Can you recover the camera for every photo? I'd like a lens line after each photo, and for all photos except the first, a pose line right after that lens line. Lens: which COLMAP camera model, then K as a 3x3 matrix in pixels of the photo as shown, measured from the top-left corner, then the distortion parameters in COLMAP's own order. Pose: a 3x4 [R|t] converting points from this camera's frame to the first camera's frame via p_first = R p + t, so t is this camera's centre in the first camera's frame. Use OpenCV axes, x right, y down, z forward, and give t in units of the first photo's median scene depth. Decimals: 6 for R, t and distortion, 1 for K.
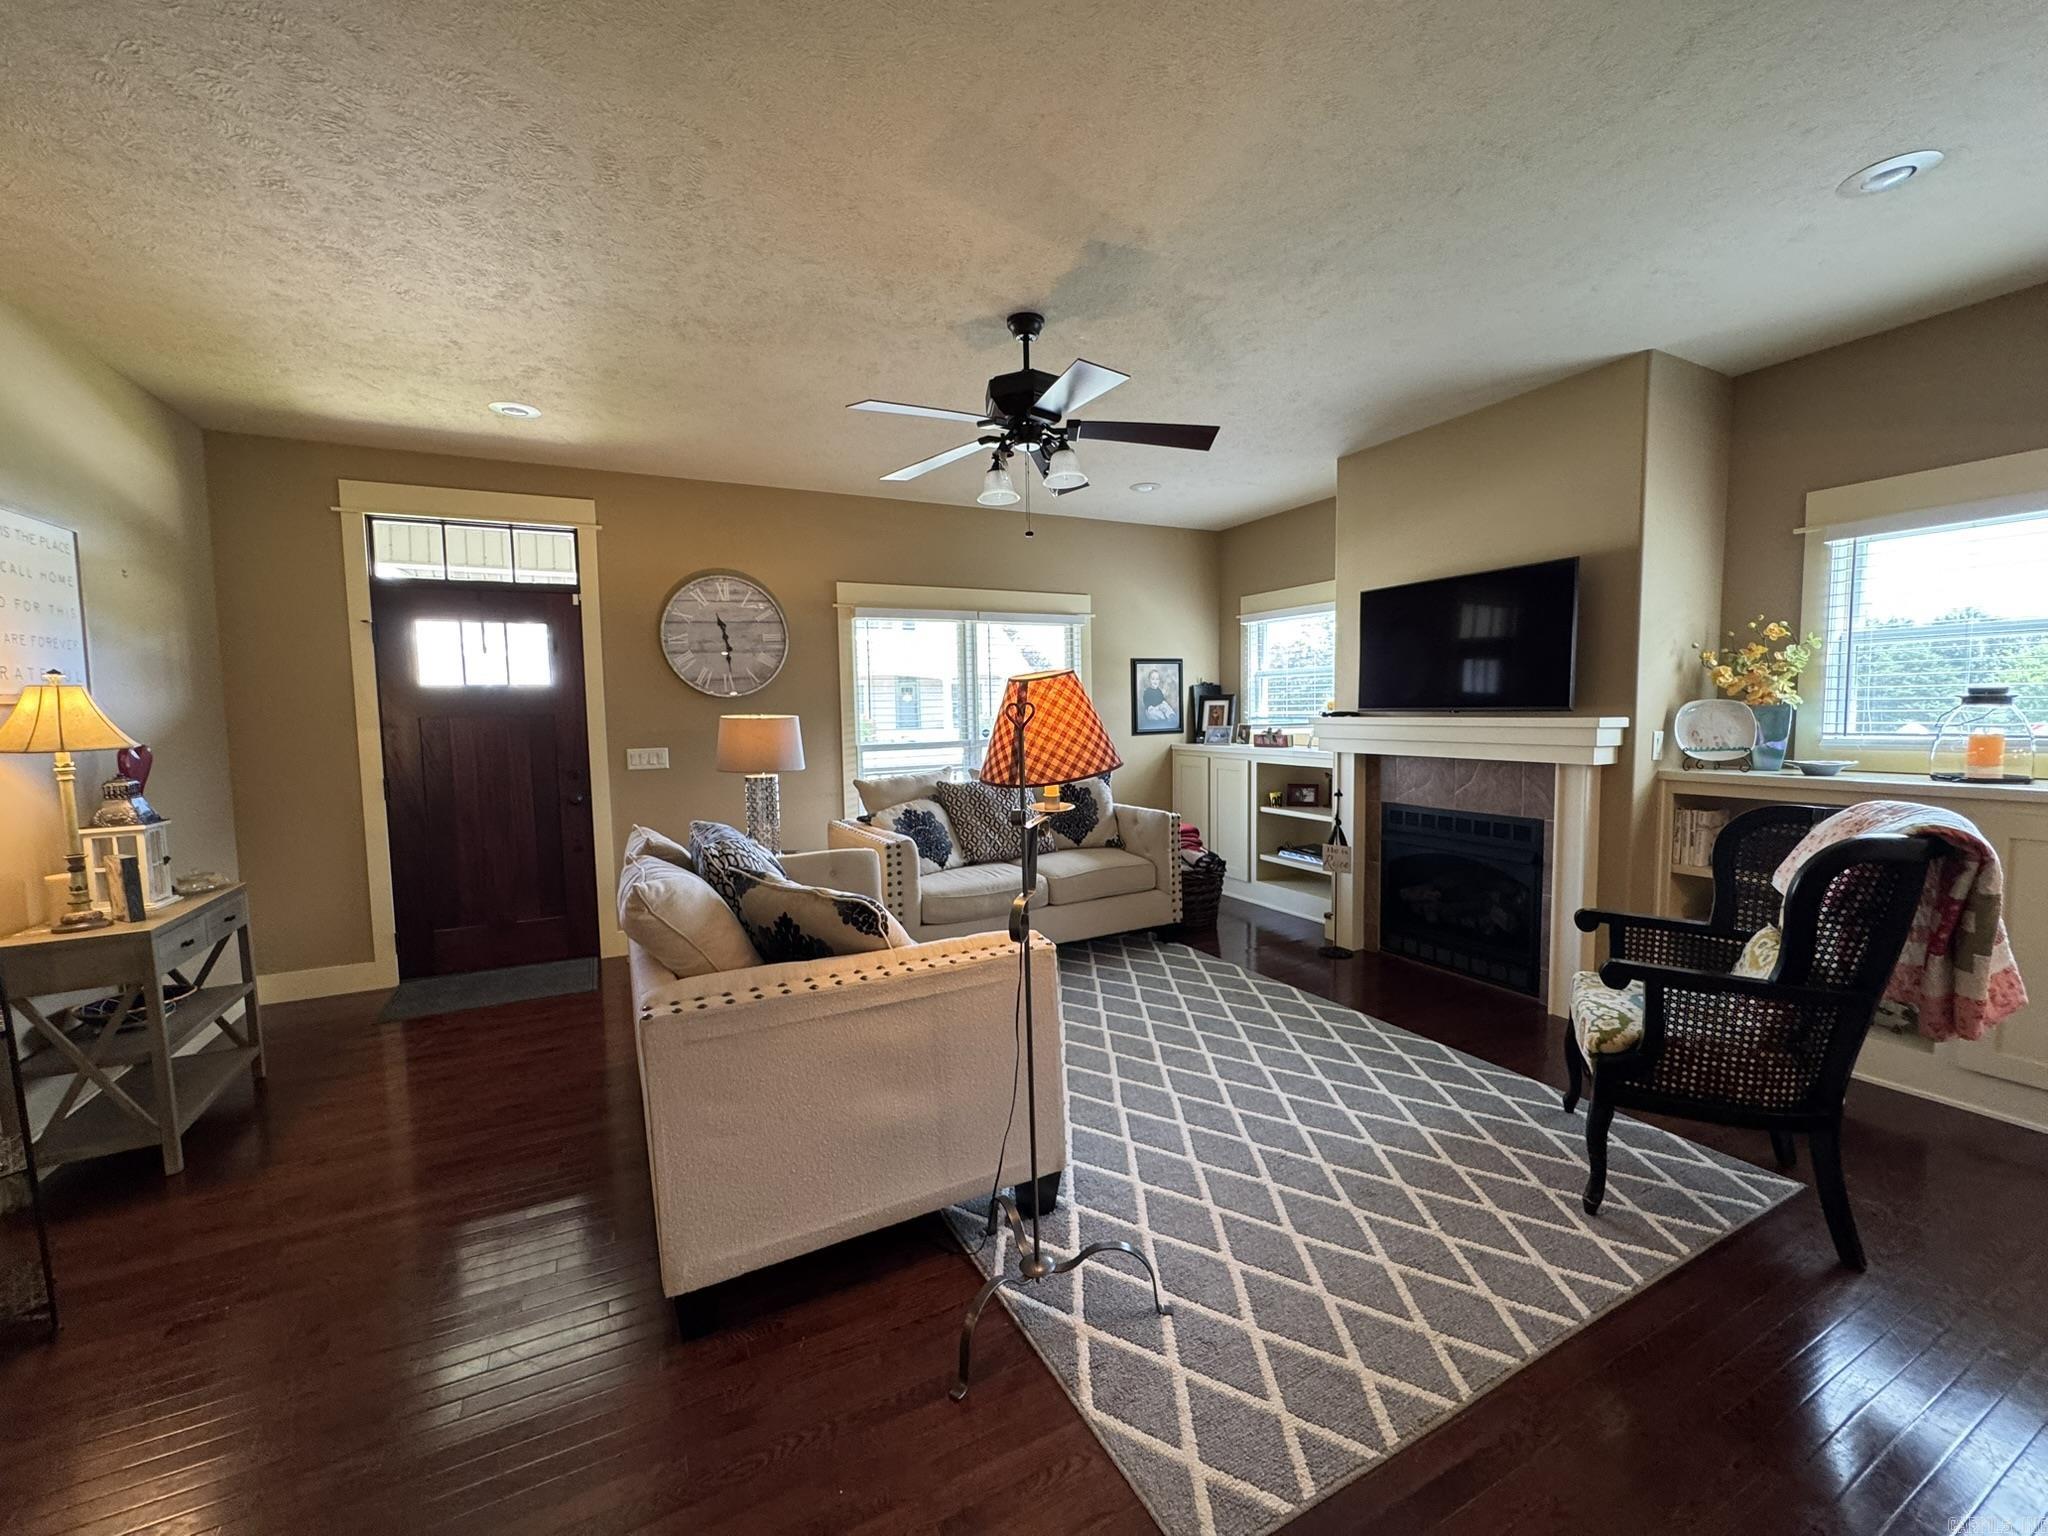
lens RADIAL K [[822.5, 0, 1020.7], [0, 822.5, 763.1], [0, 0, 1]] dist [-0.003075, 0.000981]
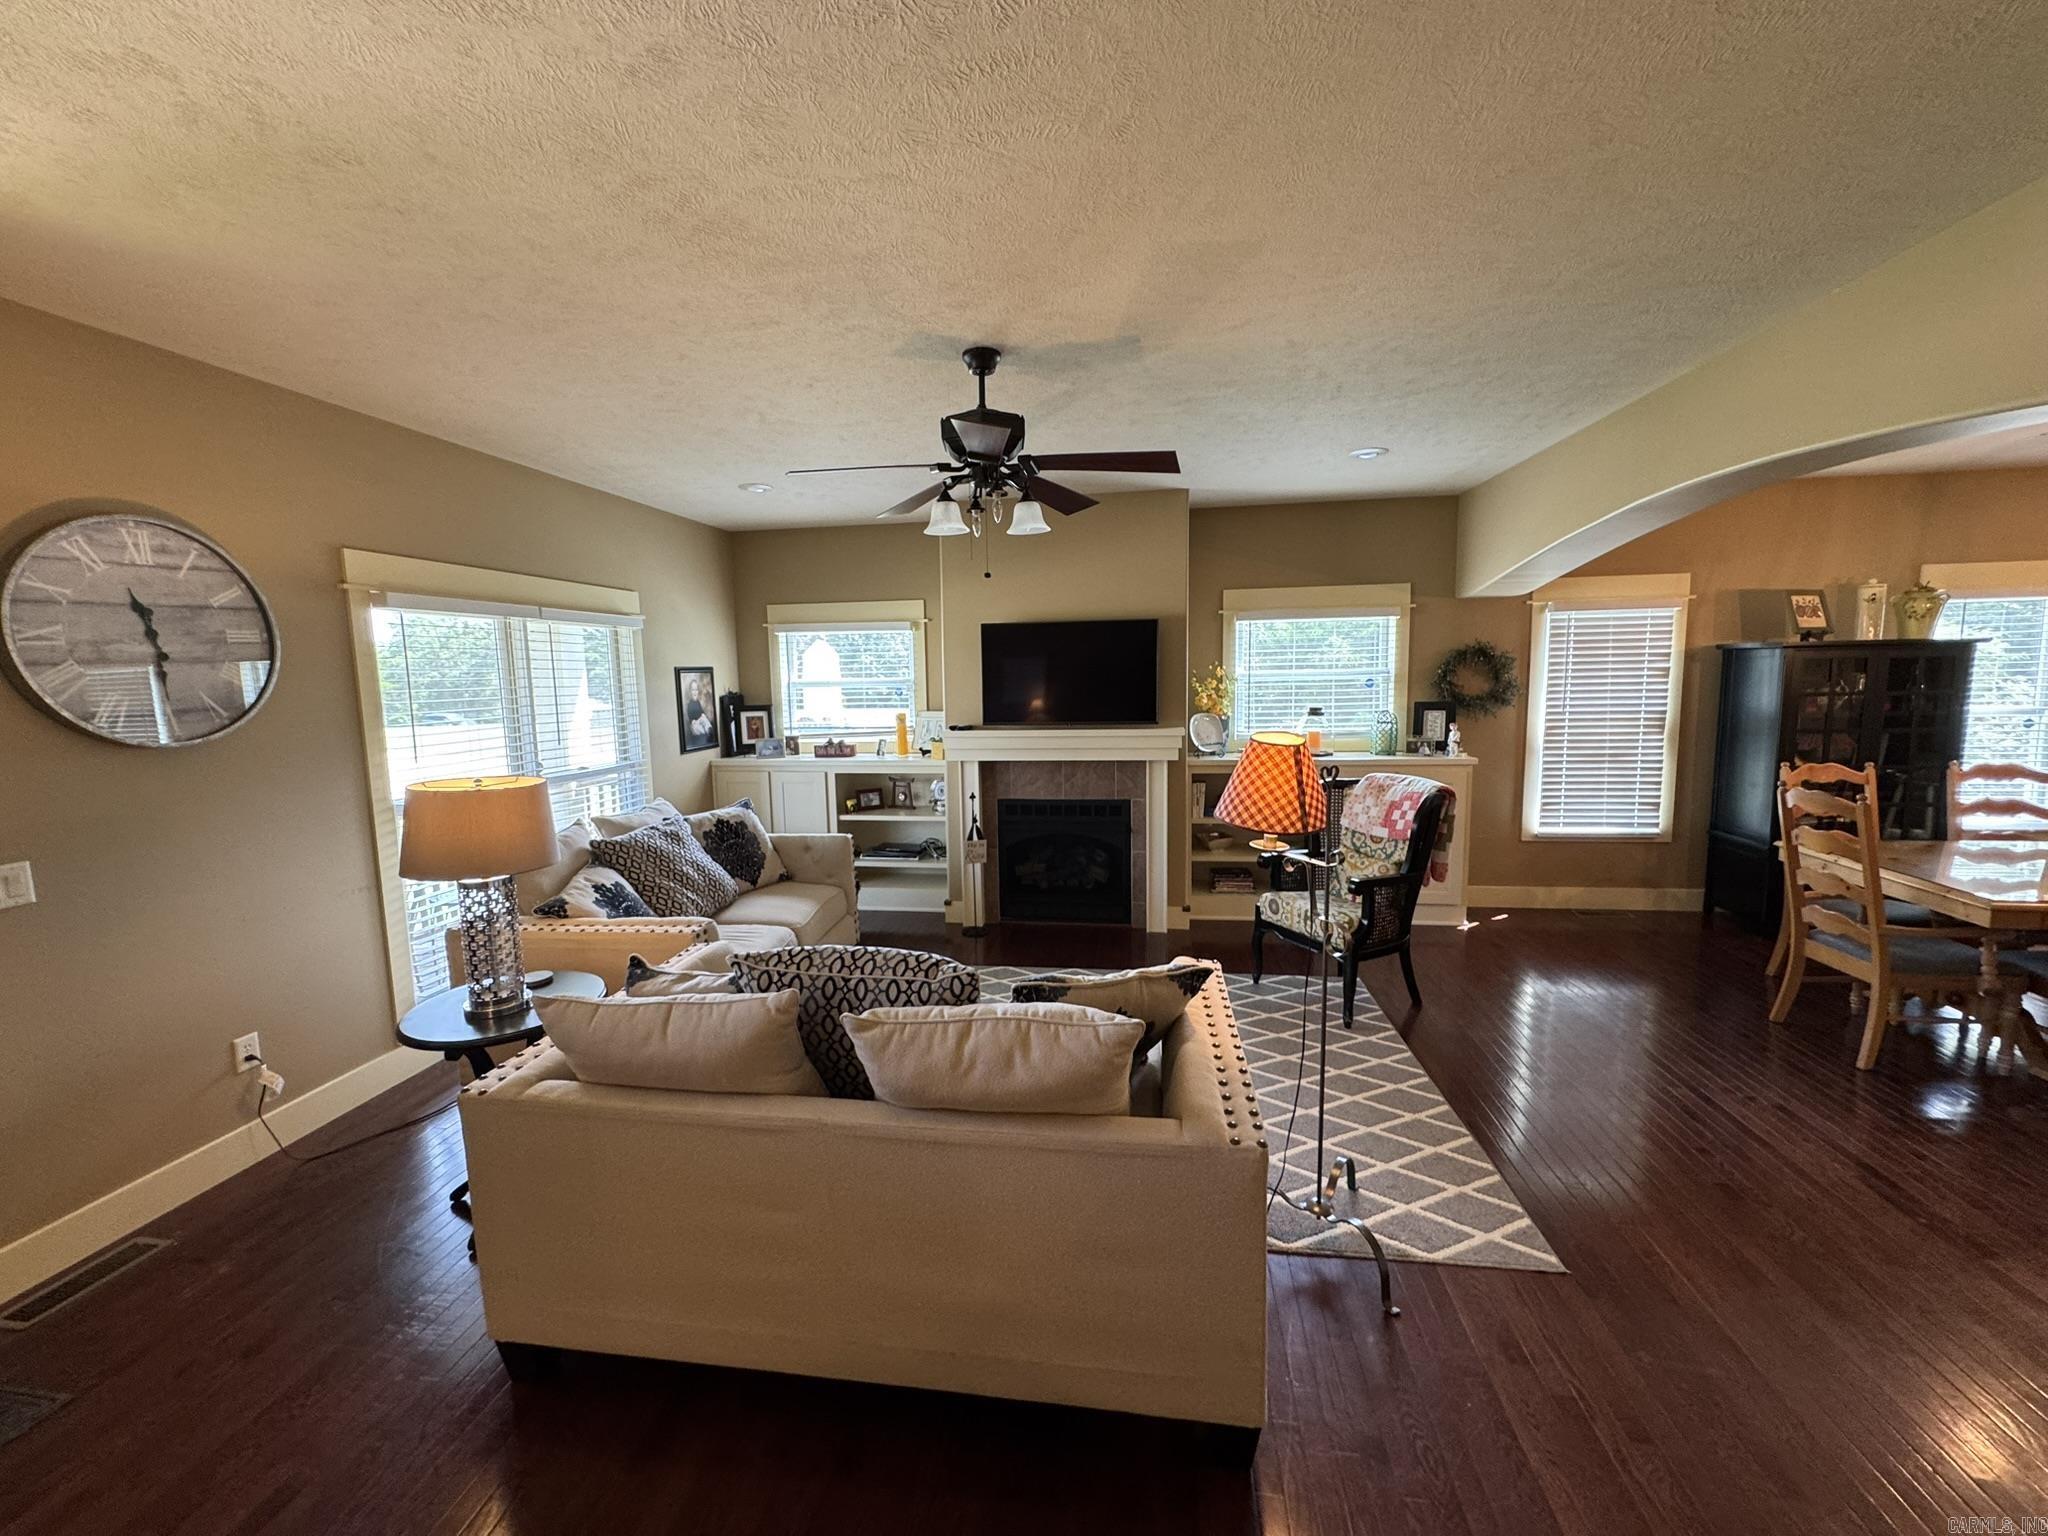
lens RADIAL K [[822.5, 0, 1019.9], [0, 822.5, 765.0], [0, 0, 1]] dist [-0.003075, 0.000981]
pose [[0.582210, -0.084652, 0.808620, -0.466609], [0.063768, 0.996256, 0.058382, -0.064655], [-0.810534, 0.017573, 0.585428, 0.238983]]
